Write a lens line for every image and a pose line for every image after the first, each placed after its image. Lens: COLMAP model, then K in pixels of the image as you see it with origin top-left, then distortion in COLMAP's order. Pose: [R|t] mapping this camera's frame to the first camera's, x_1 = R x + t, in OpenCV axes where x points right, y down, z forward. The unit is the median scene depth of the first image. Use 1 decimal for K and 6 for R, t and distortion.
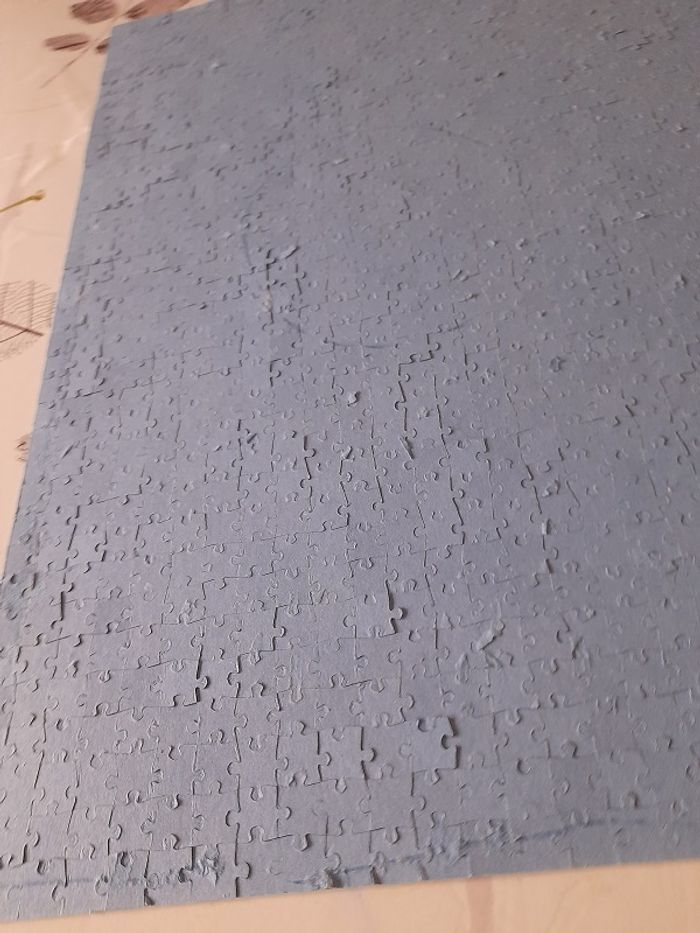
lens RADIAL K [[679.1, 0, 351.8], [0, 679.1, 467.0], [0, 0, 1]] dist [0.000869, 0.001284]
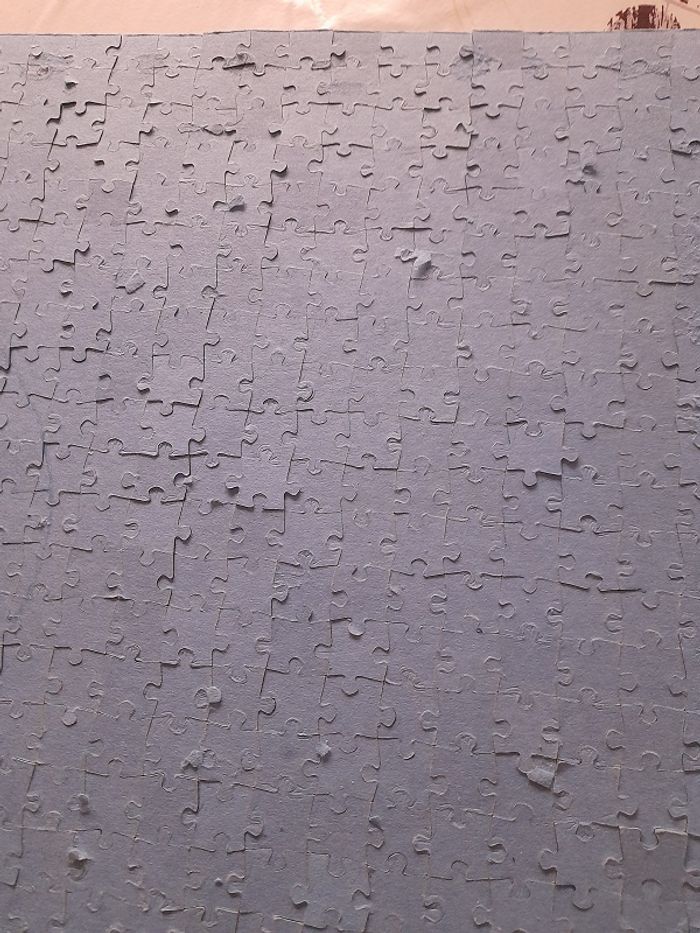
lens RADIAL K [[679.1, 0, 346.8], [0, 679.1, 465.8], [0, 0, 1]] dist [0.000869, 0.001284]
pose [[-0.133282, 0.990506, -0.033676, -0.066708], [-0.809328, -0.089165, 0.580550, -1.310381], [0.572036, 0.104632, 0.813528, 0.969719]]
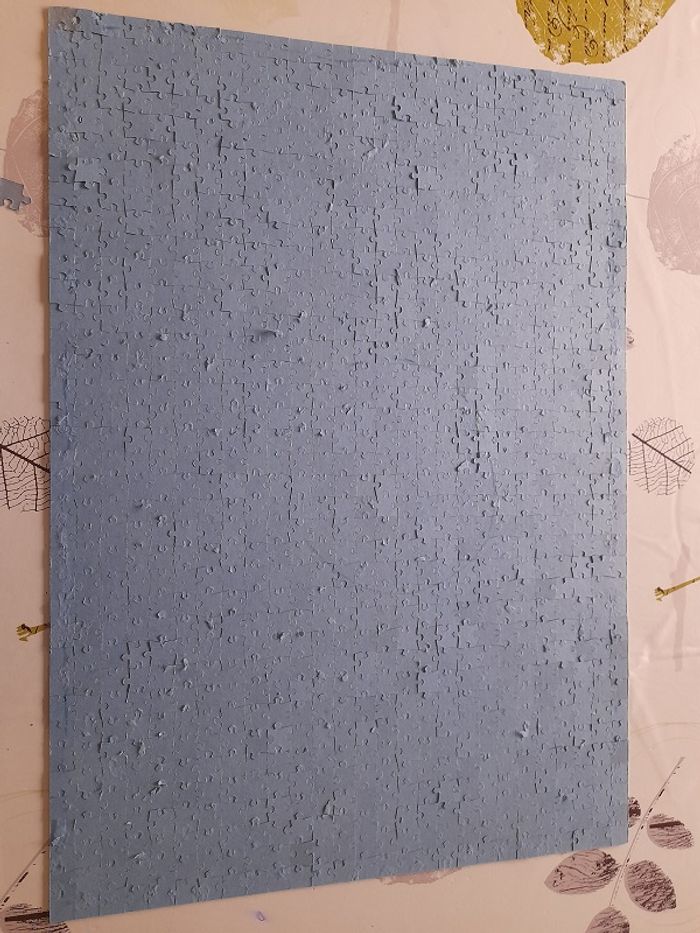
lens RADIAL K [[679.1, 0, 352.2], [0, 679.1, 467.5], [0, 0, 1]] dist [0.000869, 0.001284]
pose [[-0.996669, -0.069456, -0.042740, 0.226142], [0.038616, -0.863535, 0.502809, -1.231860], [-0.071831, 0.499484, 0.863340, -0.179497]]
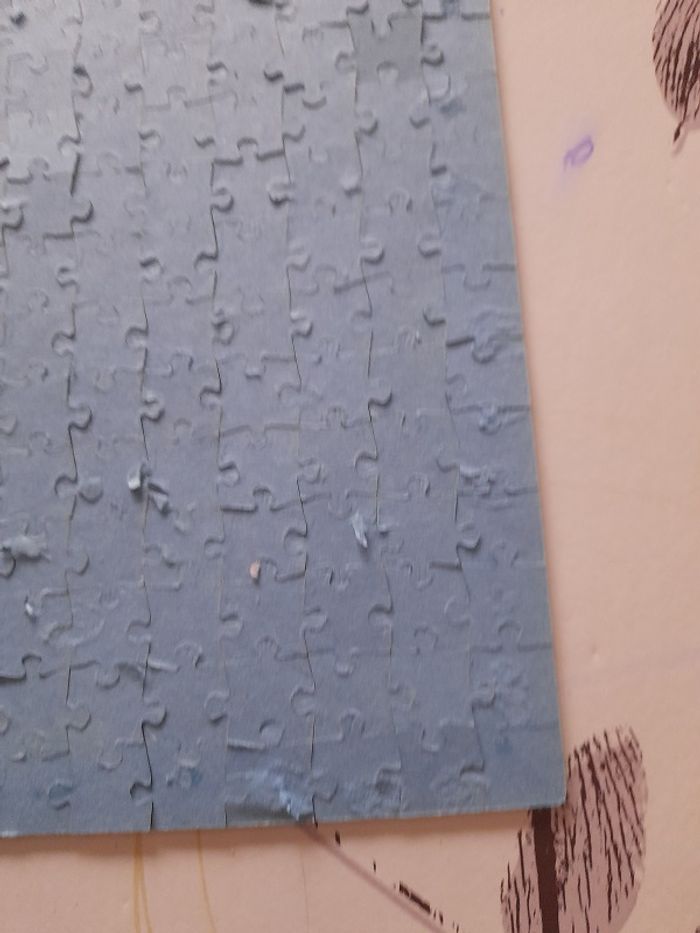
lens RADIAL K [[679.1, 0, 351.4], [0, 679.1, 466.6], [0, 0, 1]] dist [0.000869, 0.001284]
pose [[0.005356, 0.998715, 0.050387, 0.498994], [-0.852598, -0.021769, 0.522114, -1.465579], [0.522540, -0.045756, 0.851386, 1.157642]]
